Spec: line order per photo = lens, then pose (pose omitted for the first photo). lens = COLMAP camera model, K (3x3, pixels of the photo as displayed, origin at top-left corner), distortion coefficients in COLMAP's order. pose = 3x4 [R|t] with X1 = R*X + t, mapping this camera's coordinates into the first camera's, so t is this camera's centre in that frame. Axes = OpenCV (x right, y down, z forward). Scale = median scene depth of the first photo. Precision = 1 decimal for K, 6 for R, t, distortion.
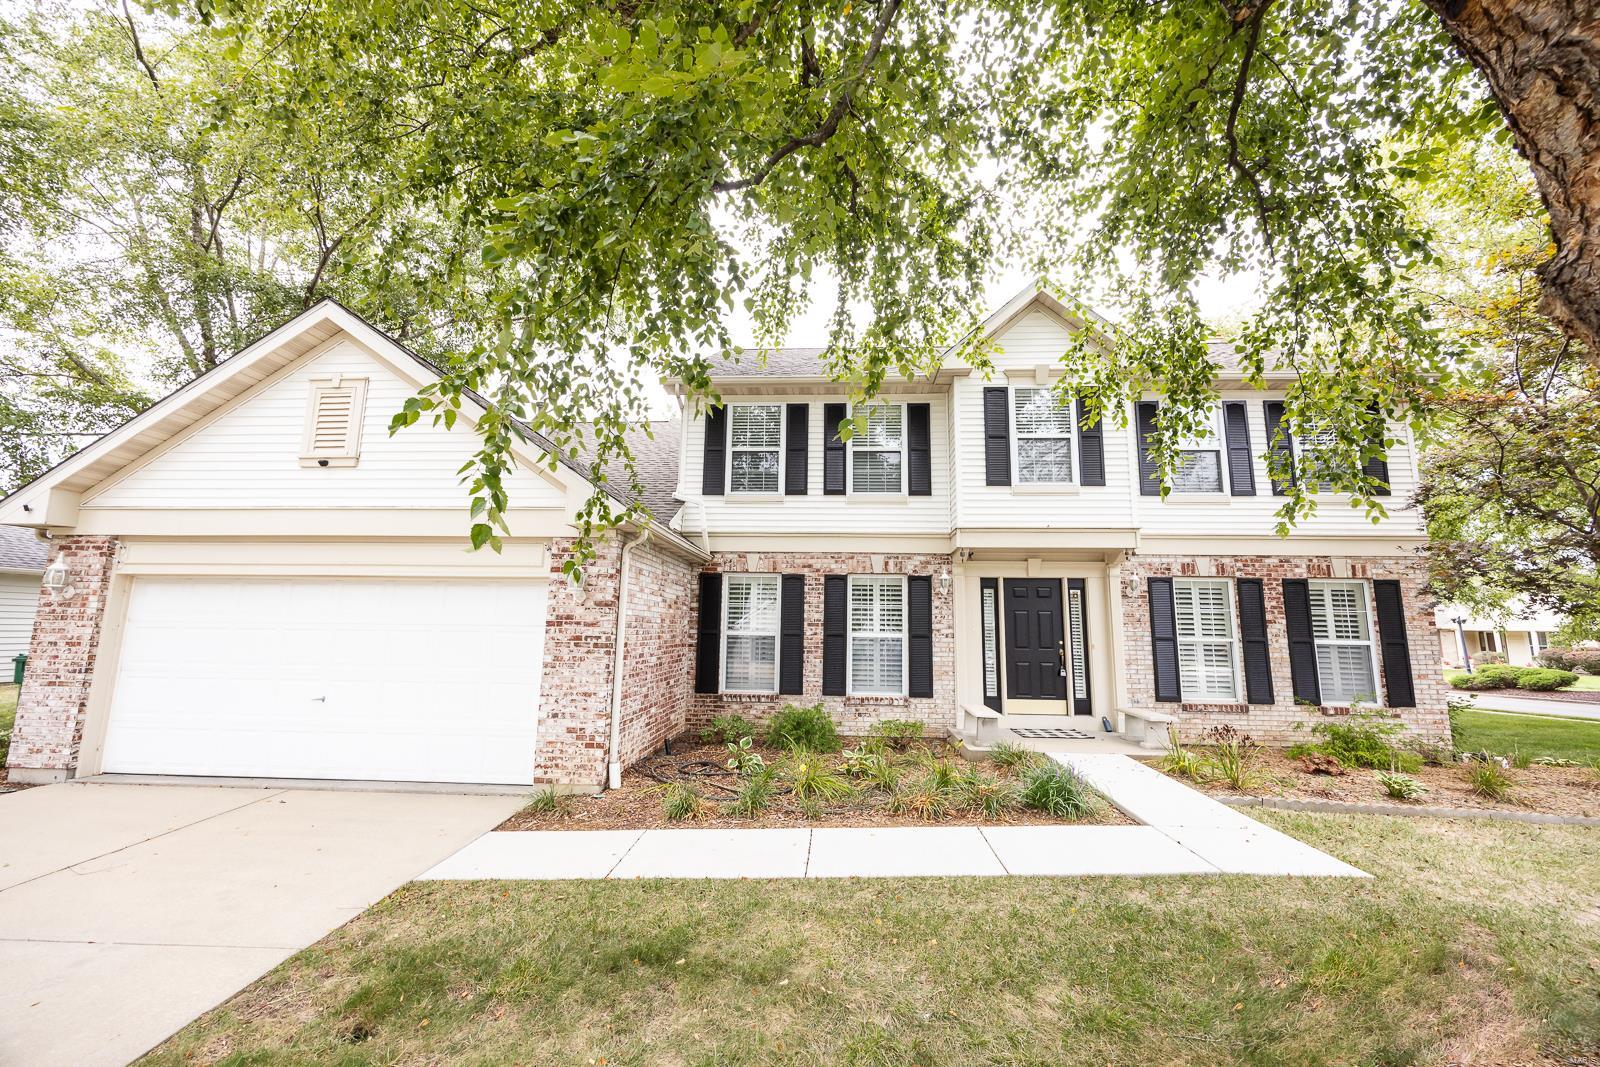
lens RADIAL K [[610.4, 0, 797.1], [0, 610.4, 529.4], [0, 0, 1]] dist [-0.005809, 0.000652]
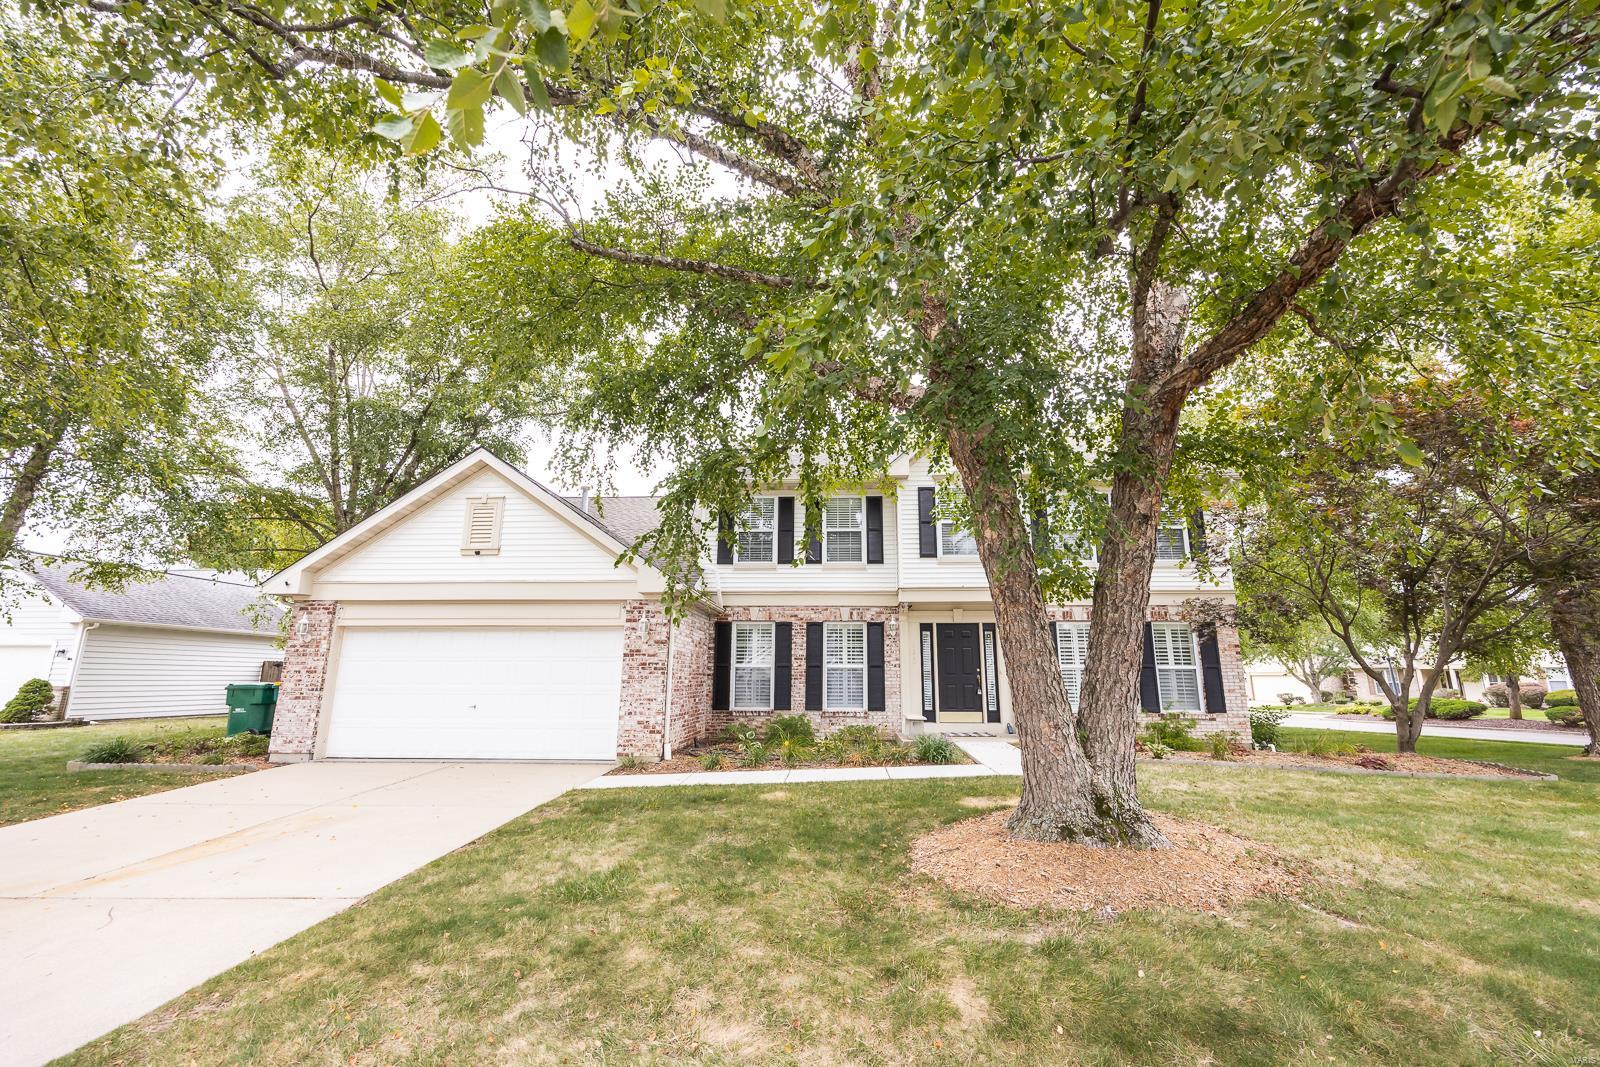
lens RADIAL K [[610.4, 0, 802.9], [0, 610.4, 545.7], [0, 0, 1]] dist [-0.005809, 0.000652]
pose [[0.999901, -0.007665, 0.011810, 0.022892], [0.008257, 0.998668, -0.050930, -0.028815], [-0.011404, 0.051022, 0.998632, -0.396321]]
